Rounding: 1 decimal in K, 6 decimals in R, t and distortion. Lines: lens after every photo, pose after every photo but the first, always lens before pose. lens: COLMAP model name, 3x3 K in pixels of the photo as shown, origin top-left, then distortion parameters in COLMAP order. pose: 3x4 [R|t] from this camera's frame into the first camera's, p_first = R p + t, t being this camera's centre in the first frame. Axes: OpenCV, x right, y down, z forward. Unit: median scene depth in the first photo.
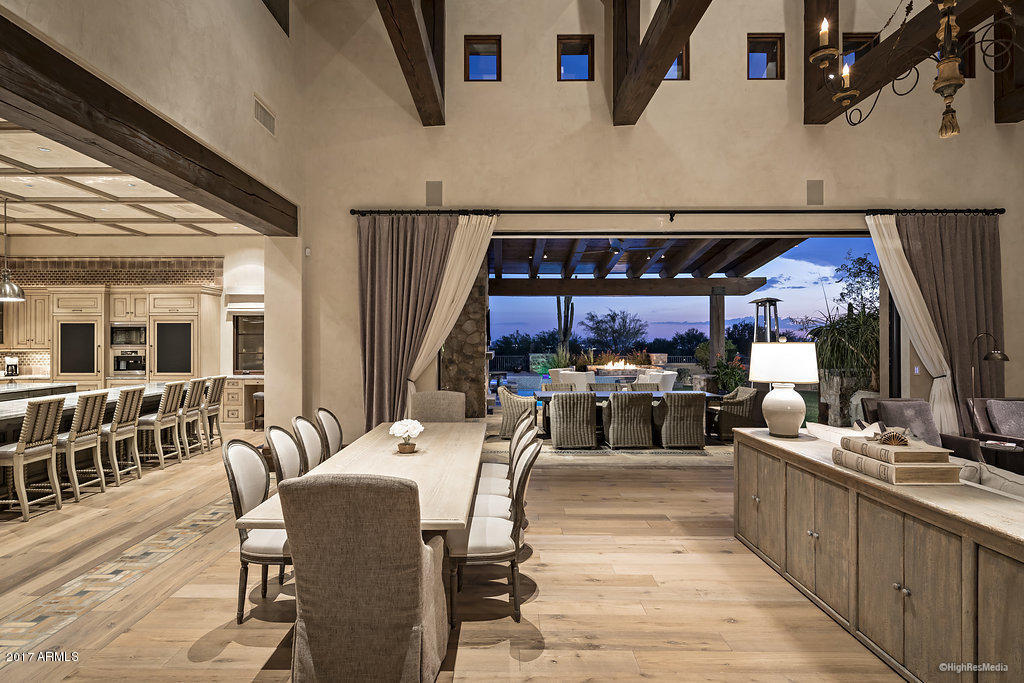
lens RADIAL K [[582.5, 0, 489.4], [0, 582.5, 337.7], [0, 0, 1]] dist [-0.004526, 0.003160]
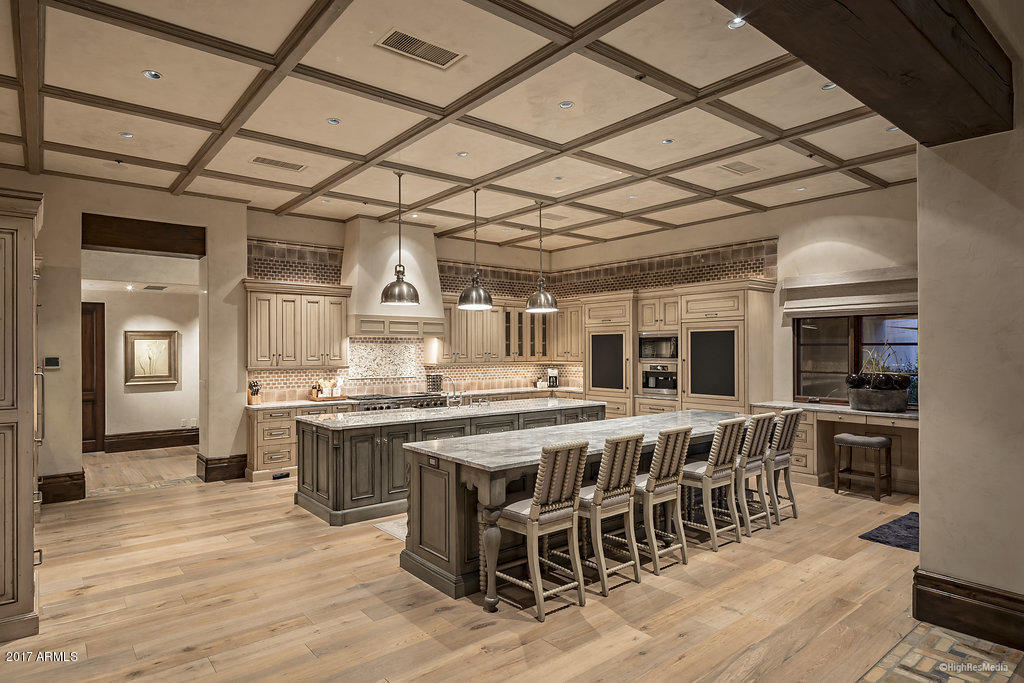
lens RADIAL K [[544.5, 0, 452.5], [0, 544.5, 350.1], [0, 0, 1]] dist [-0.001648, -0.000911]
pose [[0.625052, -0.001943, -0.780580, -0.190257], [0.005104, 0.999986, 0.001598, -0.002665], [0.780566, -0.004983, 0.625053, 0.274173]]
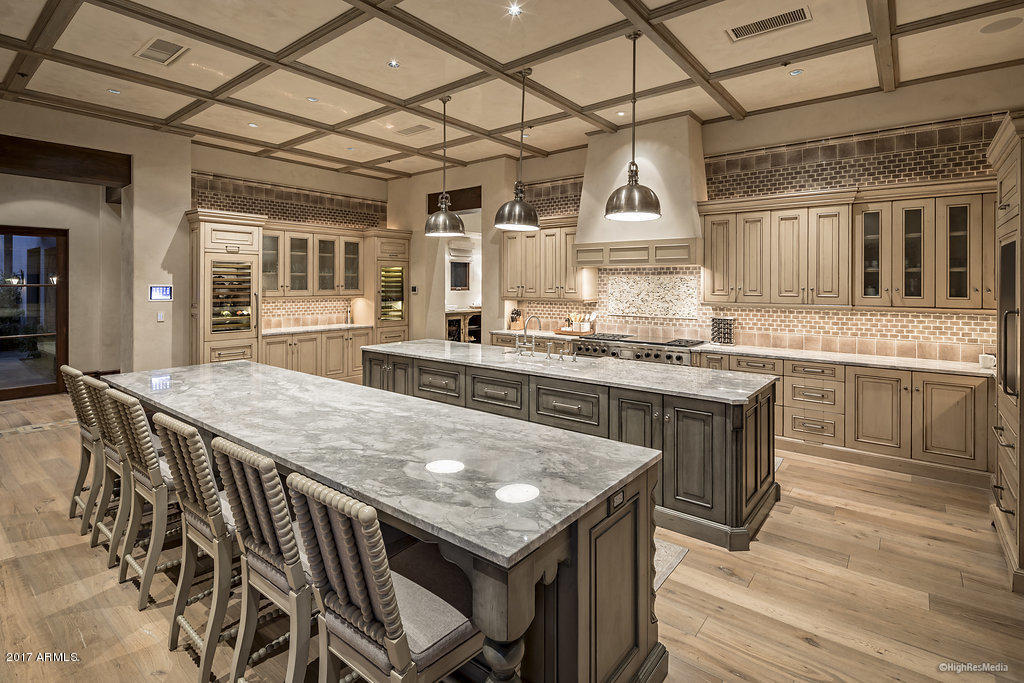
lens RADIAL K [[510.1, 0, 541.9], [0, 510.1, 279.6], [0, 0, 1]] dist [-0.003501, -0.001113]
pose [[-0.576669, 0.002135, -0.816975, -0.300711], [0.005850, 0.999982, -0.001516, -0.005695], [0.816957, -0.005653, -0.576671, 0.940898]]
